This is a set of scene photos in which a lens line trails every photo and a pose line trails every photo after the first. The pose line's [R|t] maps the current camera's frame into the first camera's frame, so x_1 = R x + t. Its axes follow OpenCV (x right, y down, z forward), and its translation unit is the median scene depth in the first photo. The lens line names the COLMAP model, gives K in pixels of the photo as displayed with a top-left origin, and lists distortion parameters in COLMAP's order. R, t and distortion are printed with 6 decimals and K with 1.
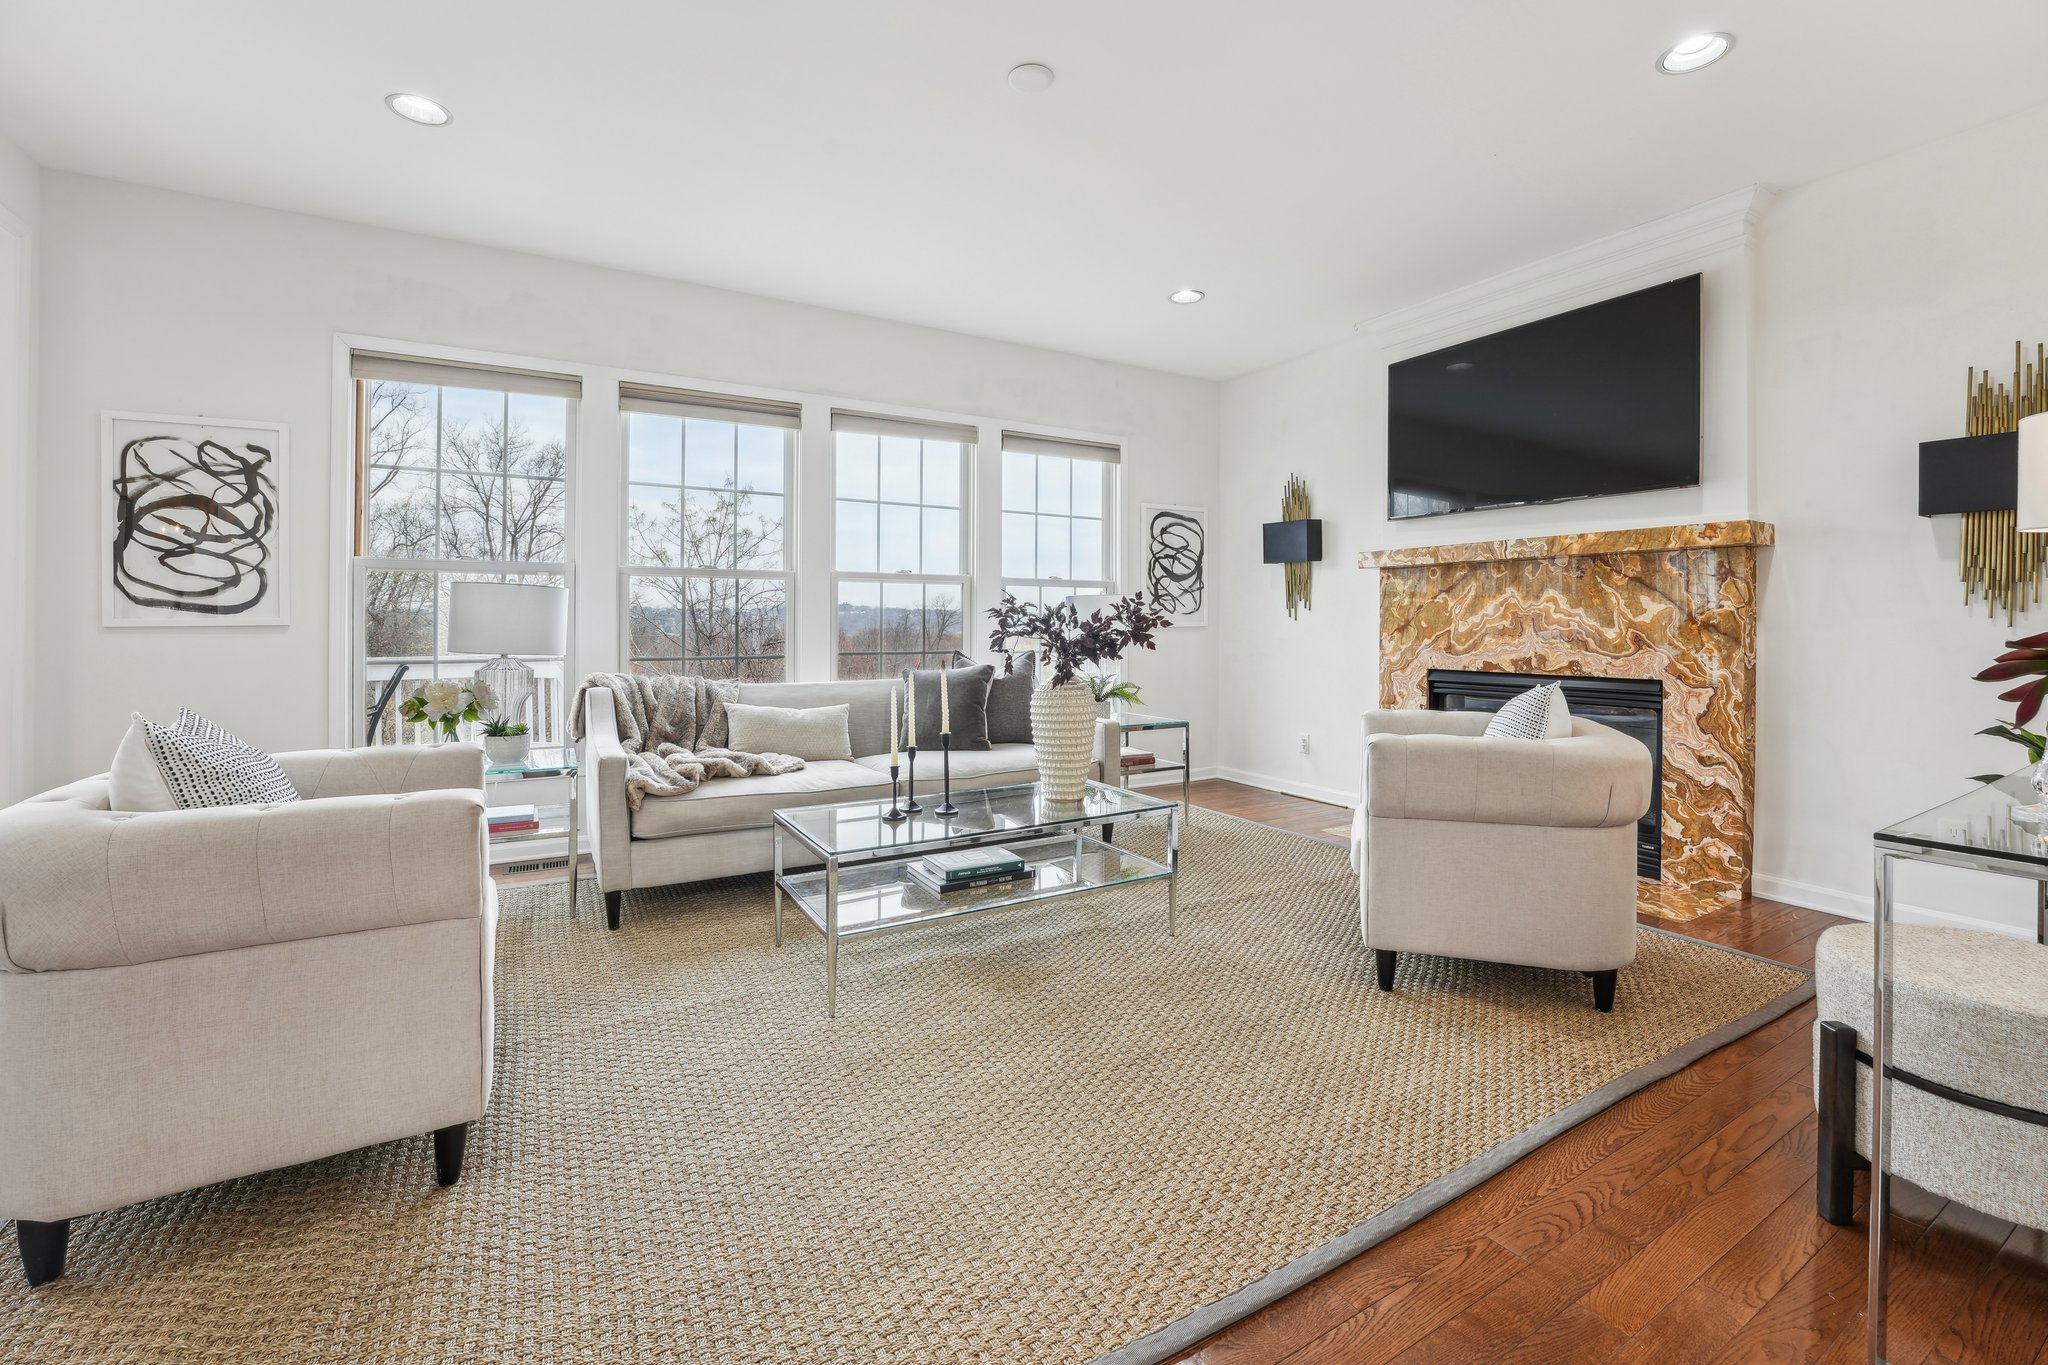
lens RADIAL K [[864.4, 0, 1065.8], [0, 864.4, 608.4], [0, 0, 1]] dist [-0.001089, -0.000182]
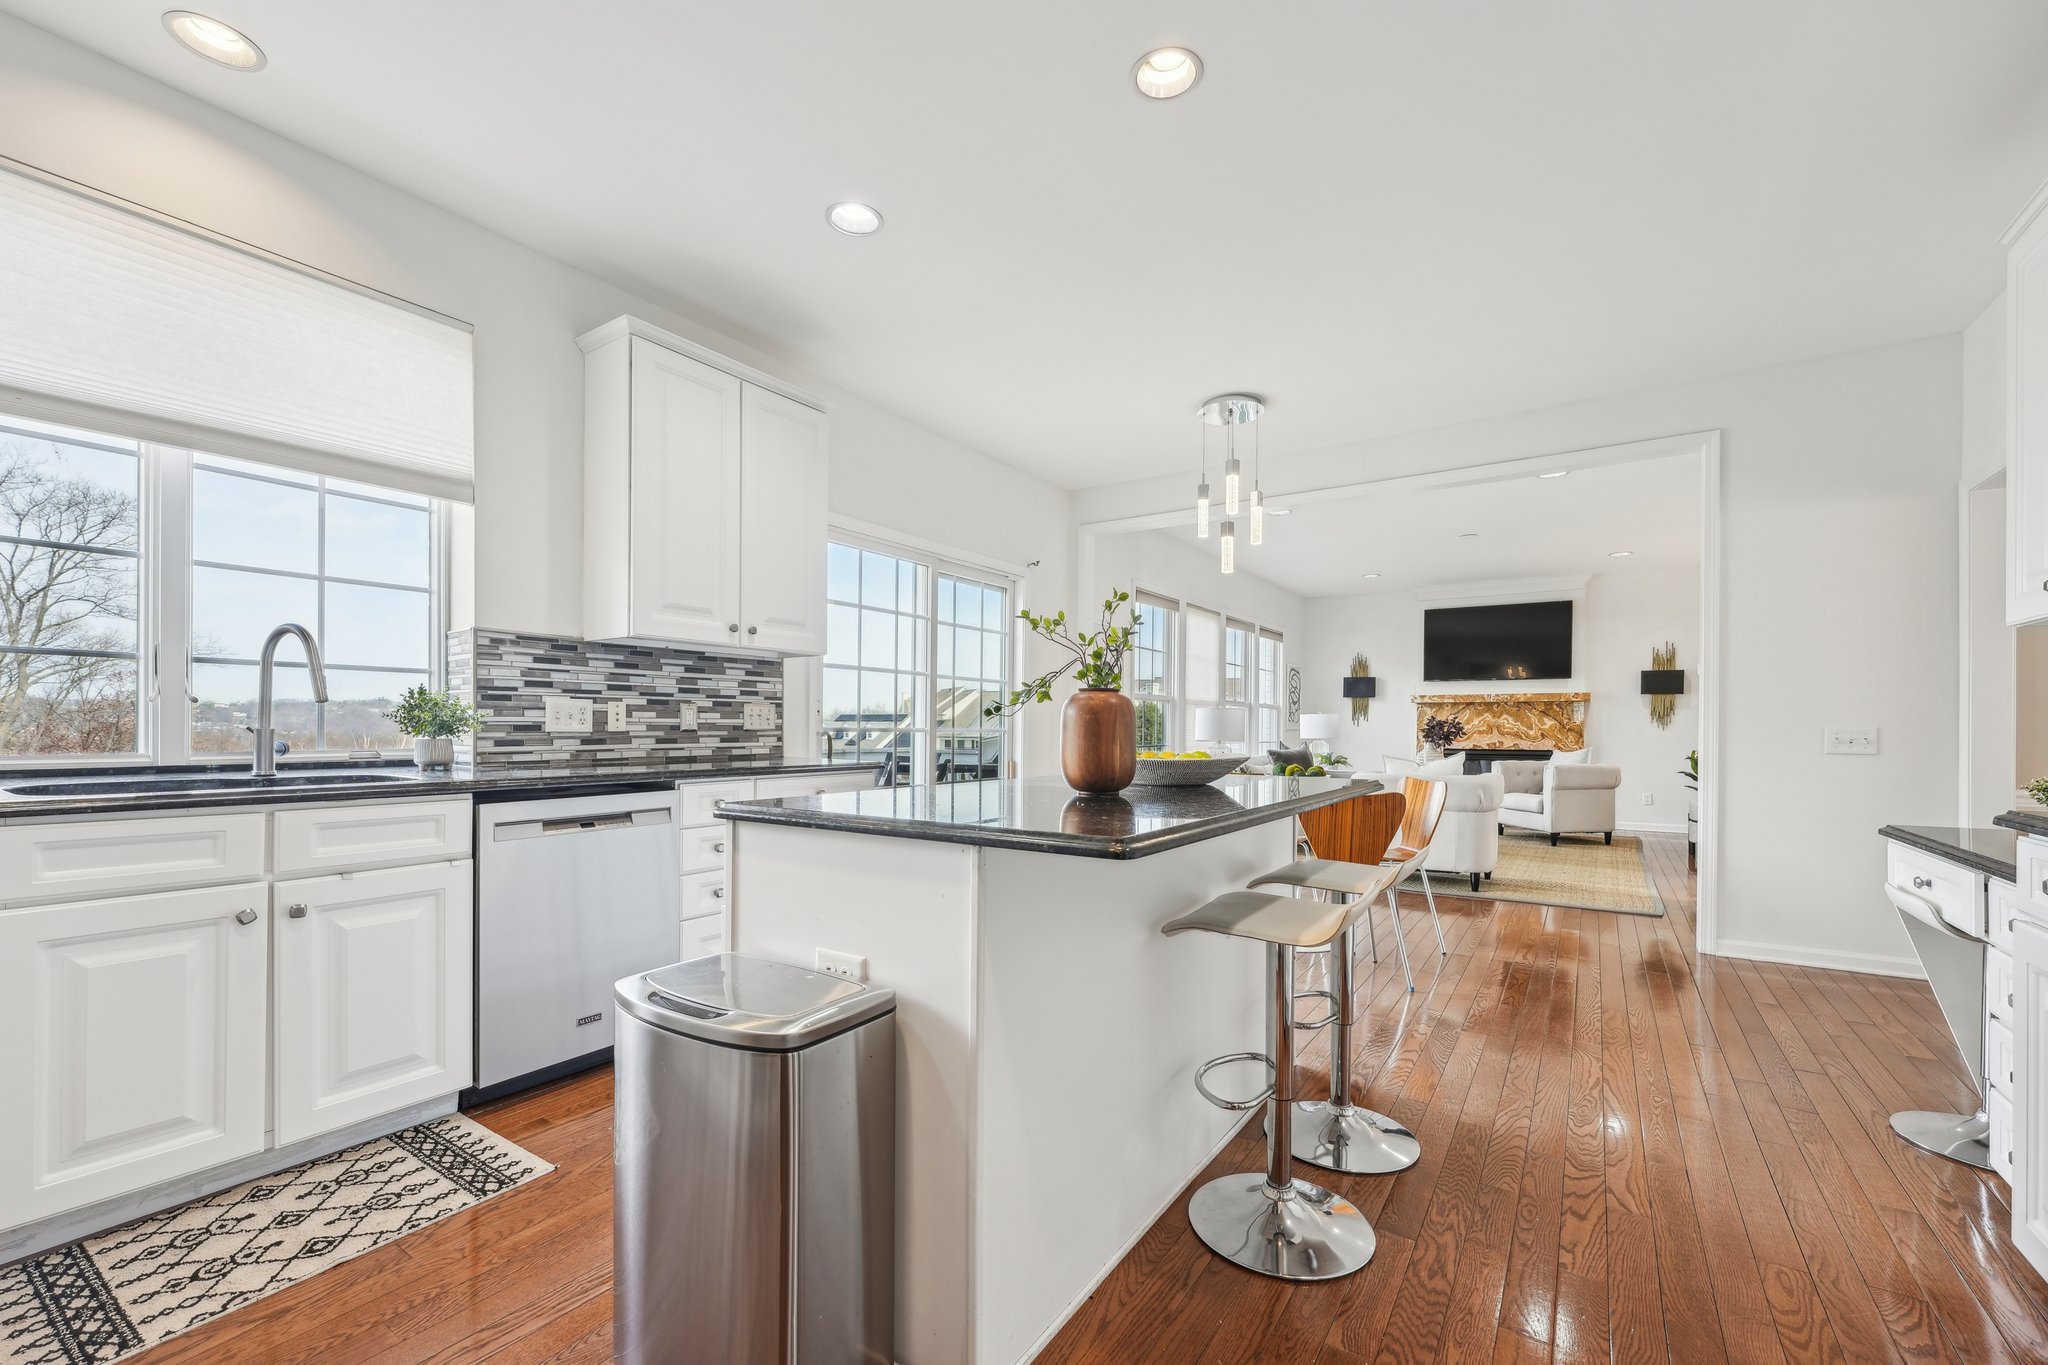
lens RADIAL K [[843.3, 0, 1021.8], [0, 843.3, 723.3], [0, 0, 1]] dist [0.000754, 0.000234]
pose [[0.913231, 0.010181, 0.407314, -1.557215], [-0.014221, 0.999875, 0.006893, 0.004950], [-0.407193, -0.012087, 0.913262, -0.588454]]
